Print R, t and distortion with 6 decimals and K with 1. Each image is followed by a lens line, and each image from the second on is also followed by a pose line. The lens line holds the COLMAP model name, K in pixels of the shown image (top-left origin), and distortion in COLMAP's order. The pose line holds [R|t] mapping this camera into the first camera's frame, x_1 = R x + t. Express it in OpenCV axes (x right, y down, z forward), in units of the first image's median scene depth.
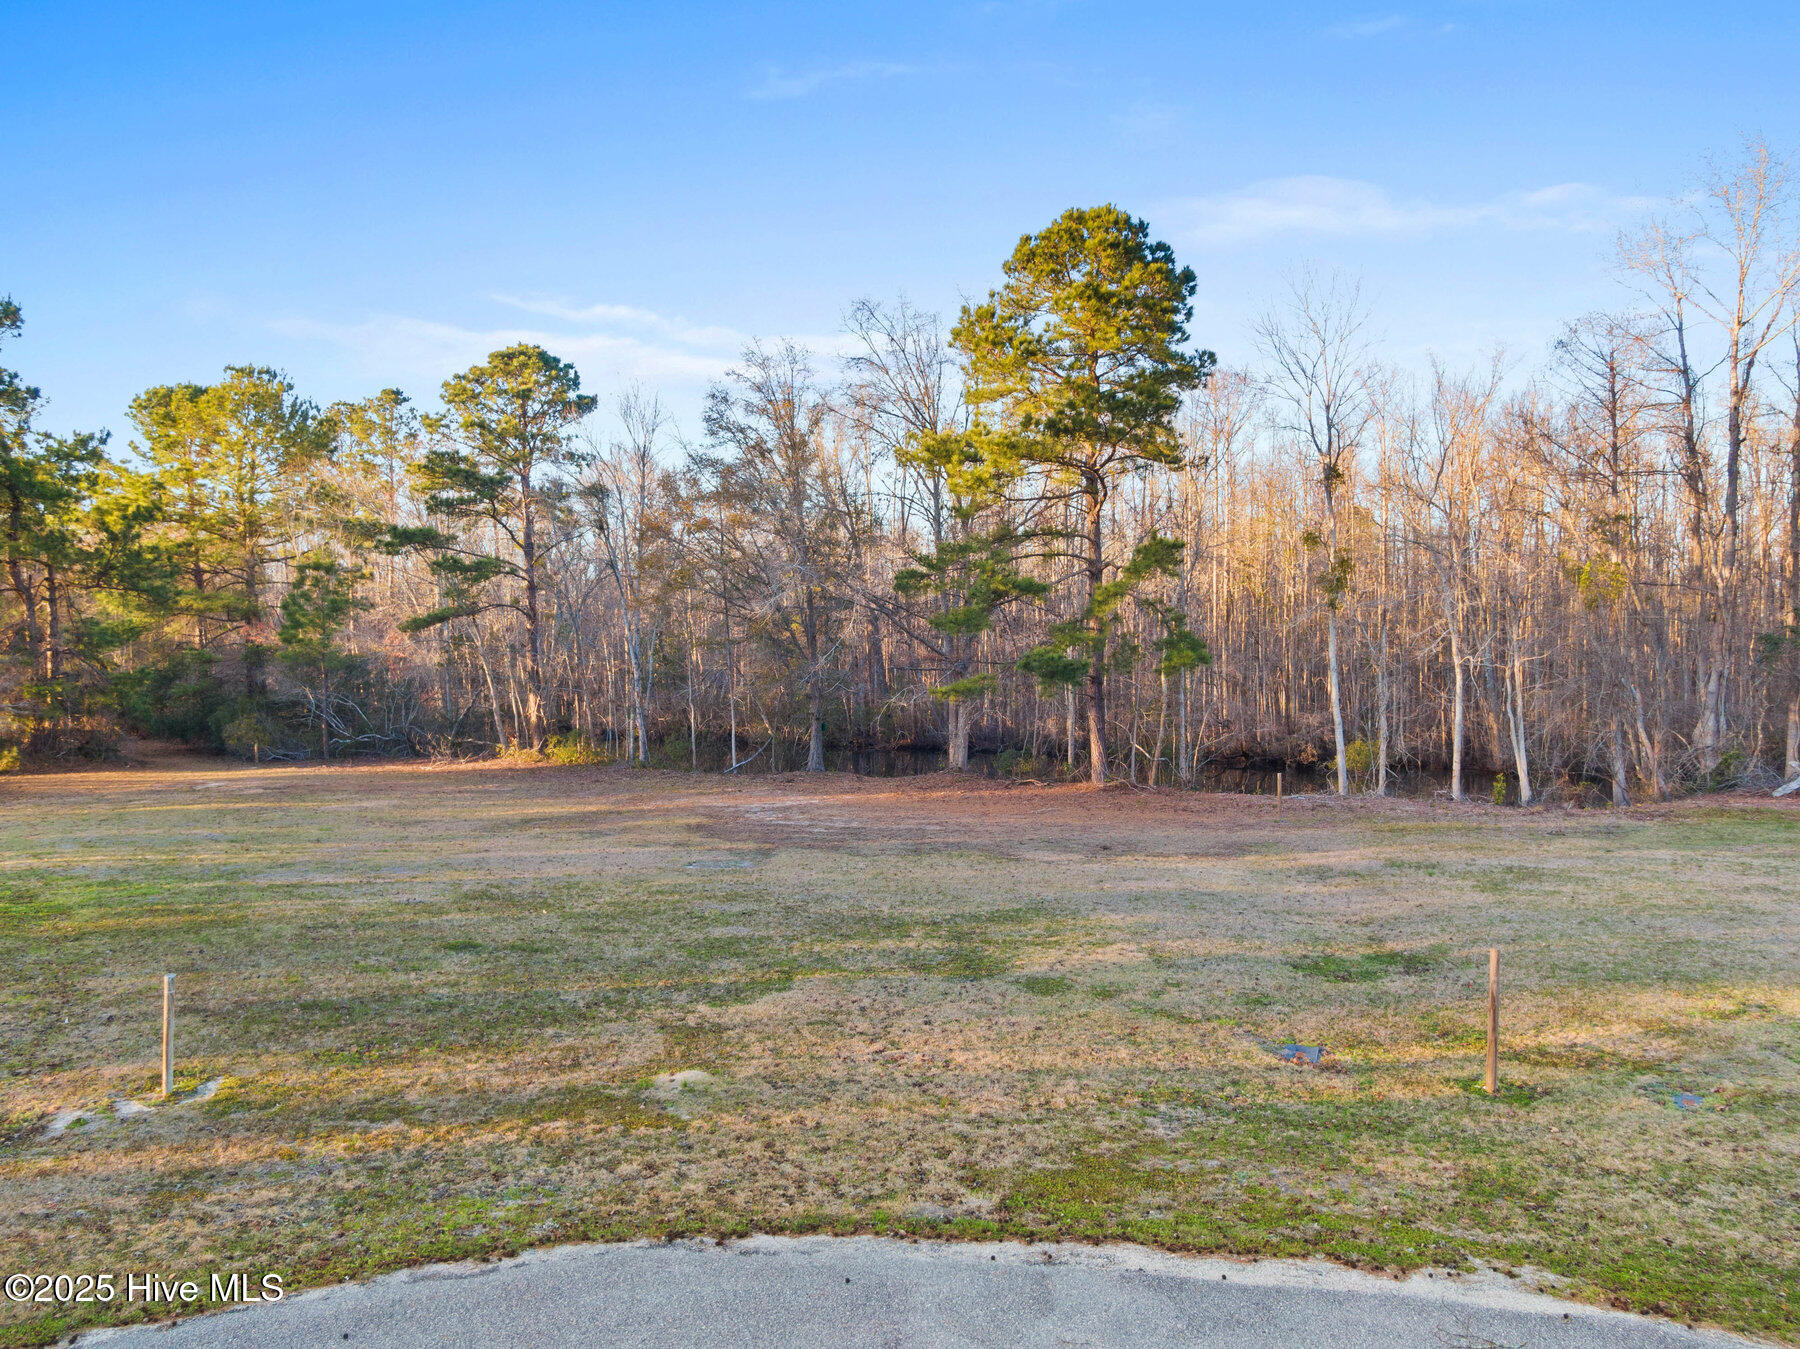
lens RADIAL K [[1327.0, 0, 900.0], [0, 1327.0, 674.5], [0, 0, 1]] dist [0.005112, 0.003472]
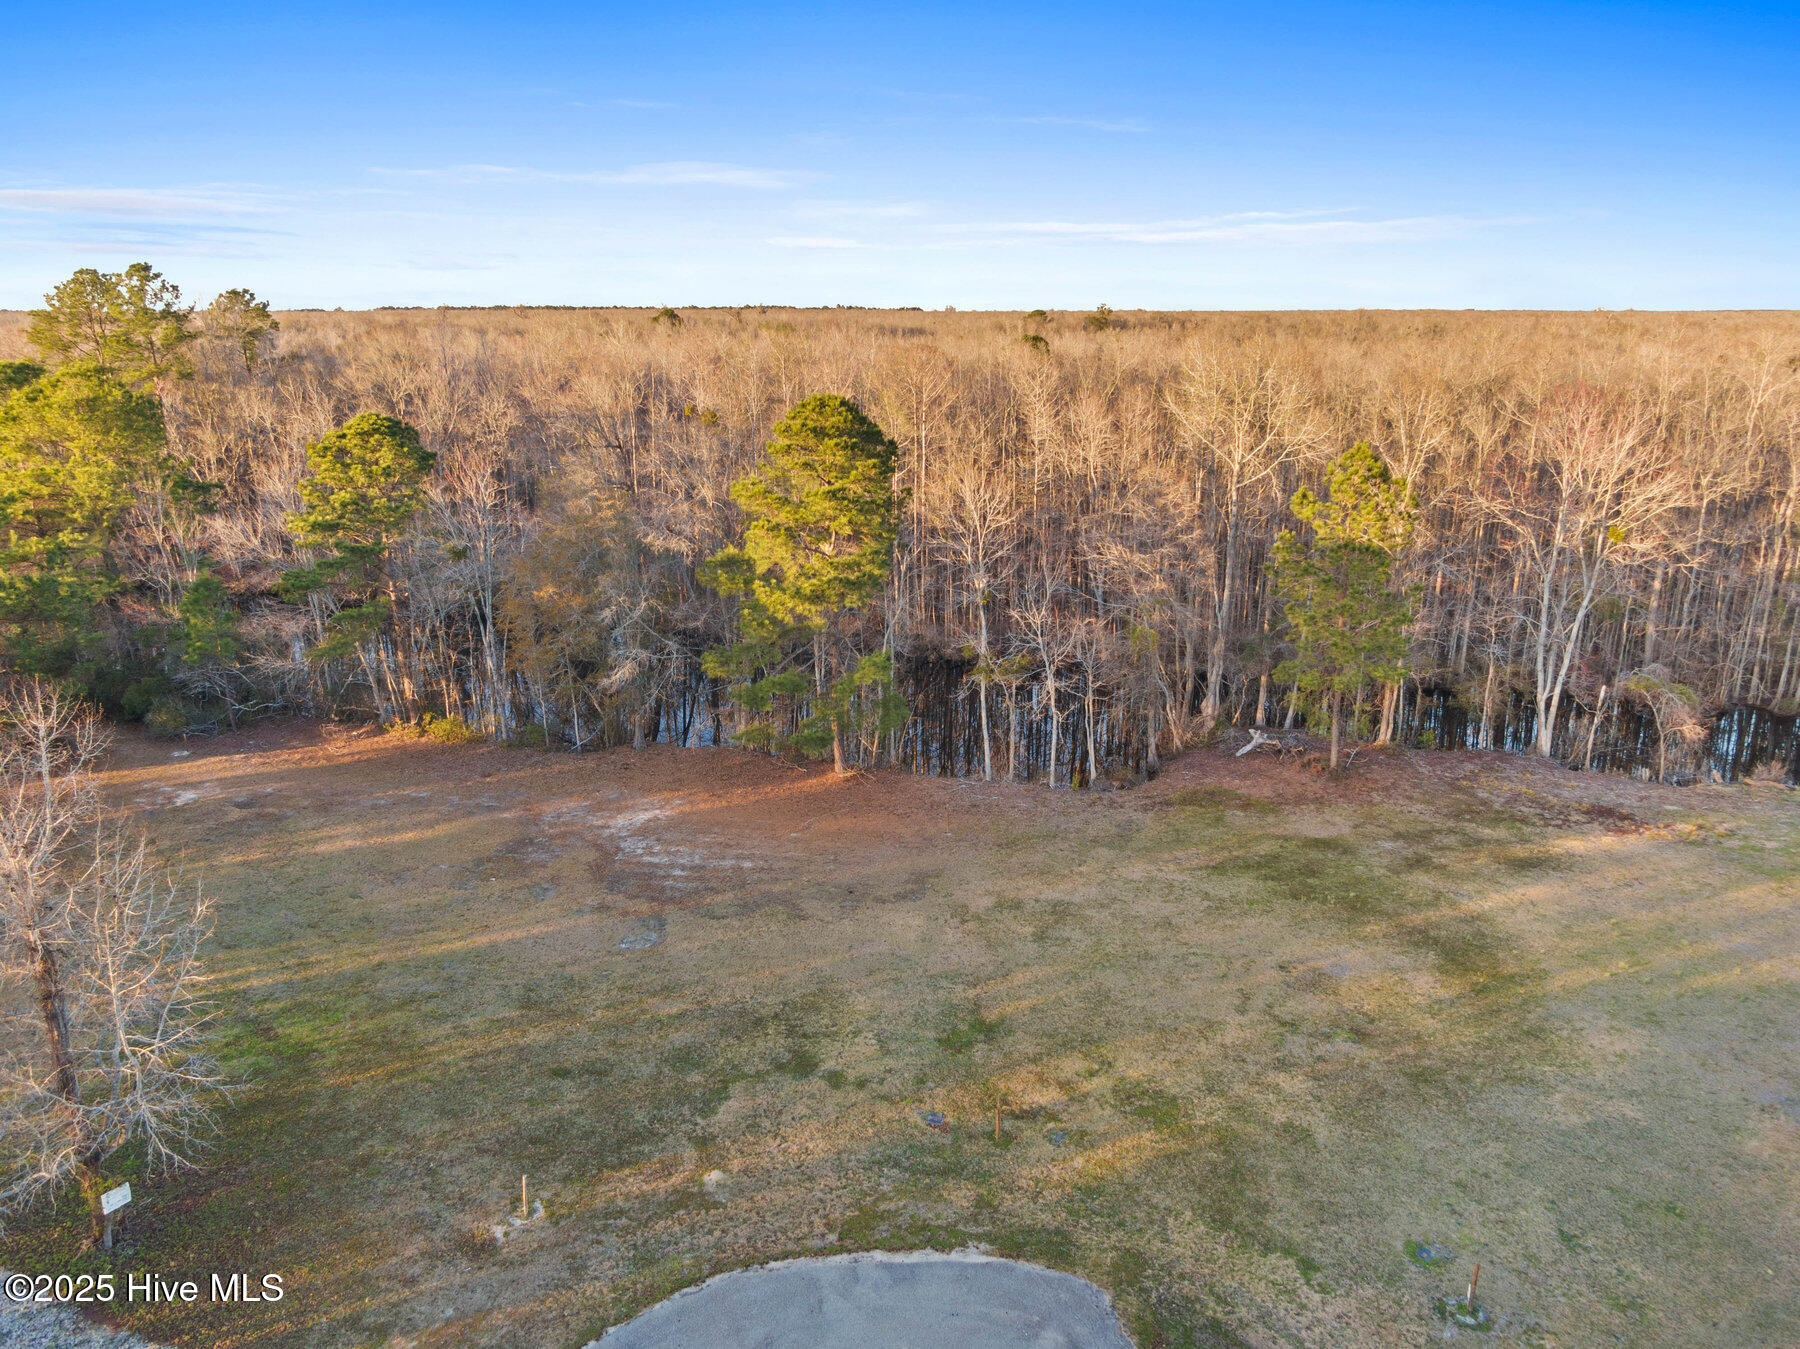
lens RADIAL K [[1278.2, 0, 900.0], [0, 1278.2, 674.5], [0, 0, 1]] dist [0.012547, -0.000516]
pose [[0.976546, -0.059194, 0.207014, -0.375843], [0.005580, 0.968101, 0.250496, -1.867419], [-0.215238, -0.243466, 0.945726, -1.827386]]
